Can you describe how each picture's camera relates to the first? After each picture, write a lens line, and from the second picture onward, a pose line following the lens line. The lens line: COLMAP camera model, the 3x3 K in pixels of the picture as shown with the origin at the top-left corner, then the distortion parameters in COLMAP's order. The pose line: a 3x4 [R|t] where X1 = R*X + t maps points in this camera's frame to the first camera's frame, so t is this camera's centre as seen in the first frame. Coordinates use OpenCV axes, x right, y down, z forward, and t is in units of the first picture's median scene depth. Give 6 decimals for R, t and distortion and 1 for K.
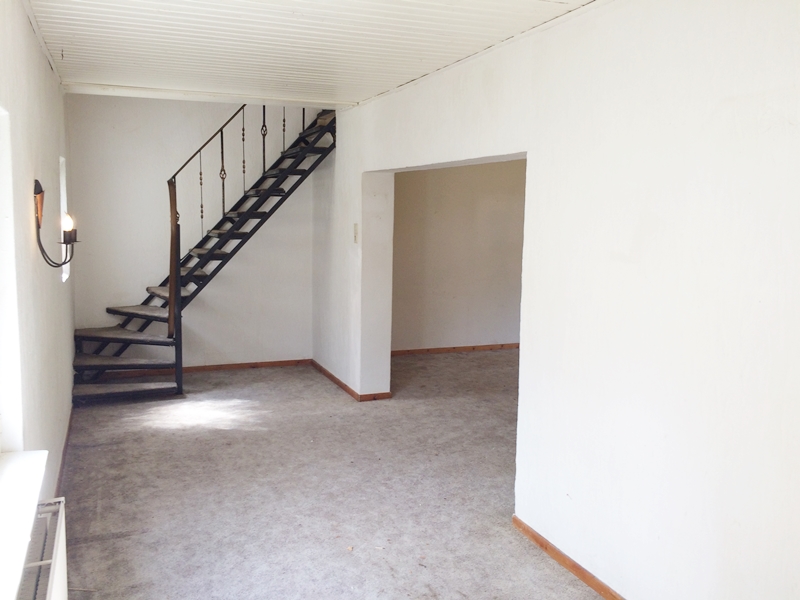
lens RADIAL K [[718.1, 0, 393.9], [0, 718.1, 287.0], [0, 0, 1]] dist [0.091592, -0.112937]
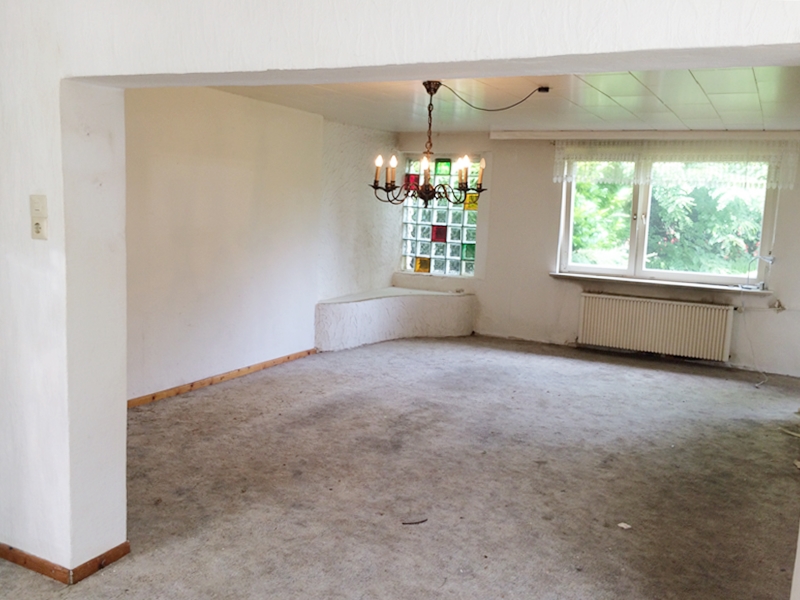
lens RADIAL K [[718.1, 0, 393.9], [0, 718.1, 287.0], [0, 0, 1]] dist [0.091592, -0.112937]
pose [[0.756302, -0.063922, 0.651092, -0.183944], [0.043847, 0.997930, 0.047041, -0.043099], [-0.652752, -0.007028, 0.757539, 0.512132]]
